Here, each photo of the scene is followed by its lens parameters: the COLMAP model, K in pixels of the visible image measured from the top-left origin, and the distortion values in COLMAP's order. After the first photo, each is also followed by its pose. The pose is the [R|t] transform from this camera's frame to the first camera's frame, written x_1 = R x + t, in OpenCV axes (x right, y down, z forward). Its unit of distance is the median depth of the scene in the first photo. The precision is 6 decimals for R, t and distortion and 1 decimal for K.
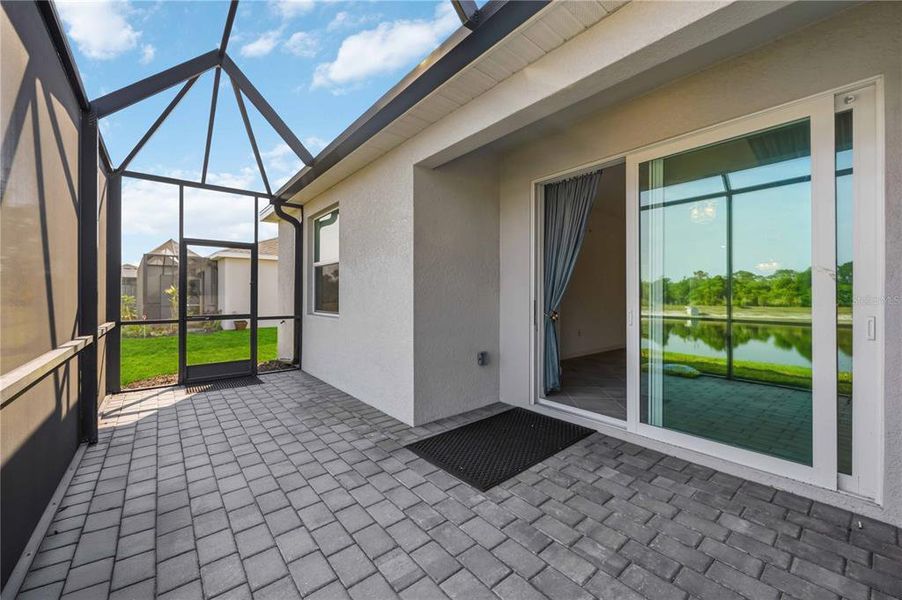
lens RADIAL K [[350.1, 0, 451.0], [0, 350.1, 300.0], [0, 0, 1]] dist [-0.001221, -0.000203]
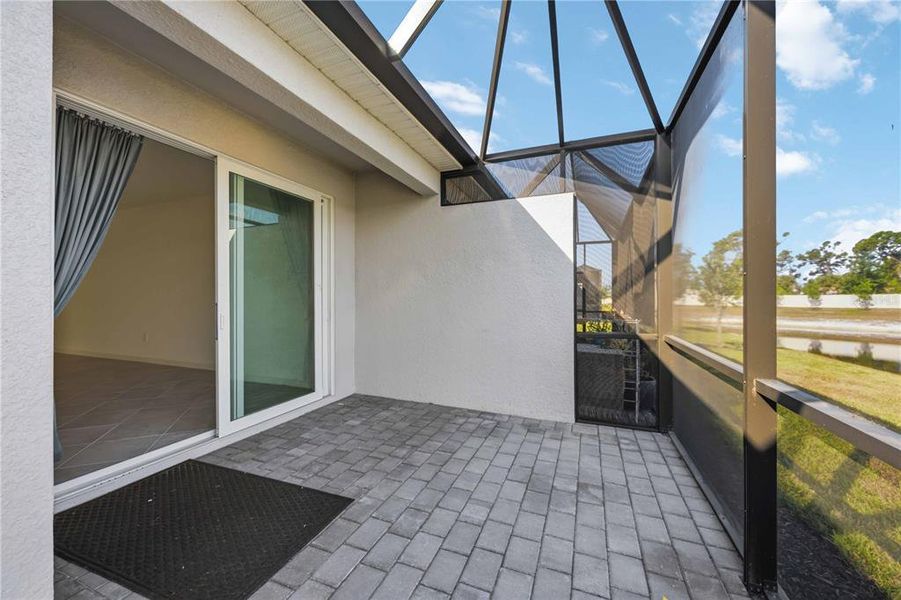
lens RADIAL K [[343.4, 0, 447.1], [0, 343.4, 299.7], [0, 0, 1]] dist [0.000179, 0.000216]
pose [[-0.464869, -0.007508, 0.885347, -0.306573], [0.010621, 0.999845, 0.014056, -0.008537], [-0.885316, 0.015938, -0.464717, 0.420898]]
